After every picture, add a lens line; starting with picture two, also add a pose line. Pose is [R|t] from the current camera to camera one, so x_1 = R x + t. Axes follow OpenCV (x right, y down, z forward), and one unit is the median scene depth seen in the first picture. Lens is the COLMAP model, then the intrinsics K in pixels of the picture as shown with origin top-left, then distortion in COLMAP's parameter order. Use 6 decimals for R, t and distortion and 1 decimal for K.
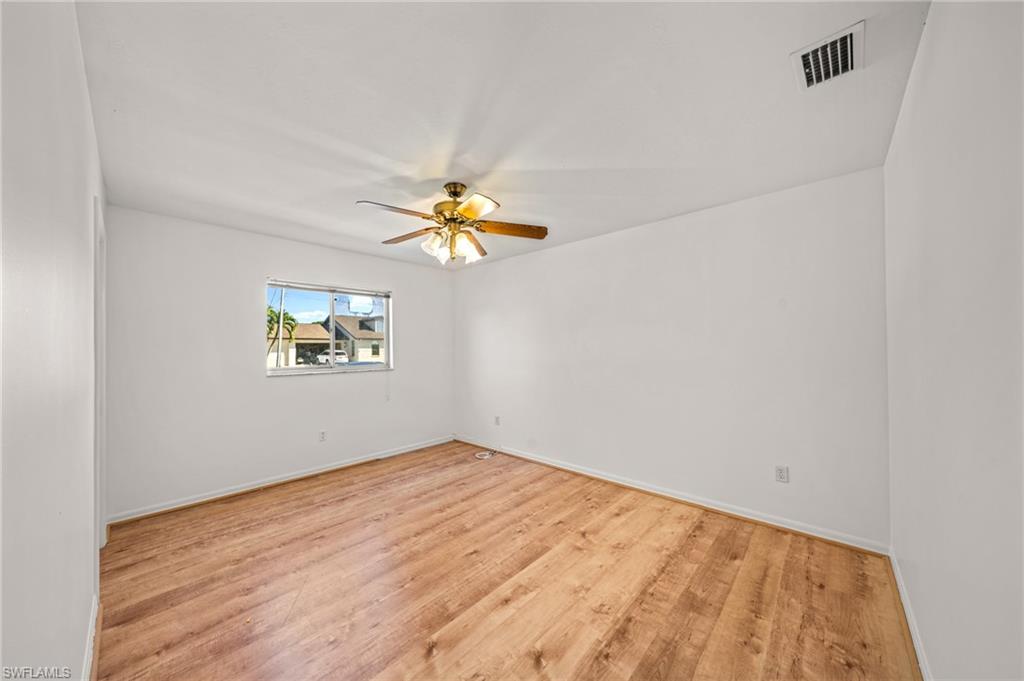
lens RADIAL K [[354.5, 0, 510.1], [0, 354.5, 347.3], [0, 0, 1]] dist [-0.002104, -0.000190]
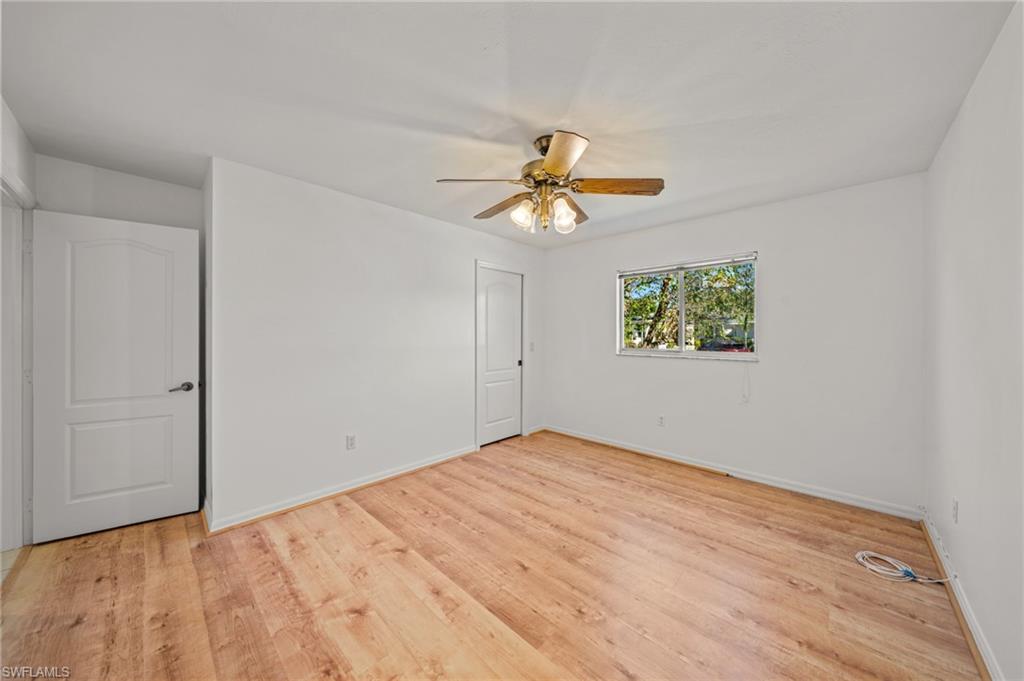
lens RADIAL K [[428.6, 0, 513.2], [0, 428.6, 303.0], [0, 0, 1]] dist [0.001819, 0.001386]
pose [[-0.126975, -0.060854, -0.990037, 0.904282], [0.005843, 0.998053, -0.062096, 0.027910], [0.991889, -0.013669, -0.126372, 1.076003]]
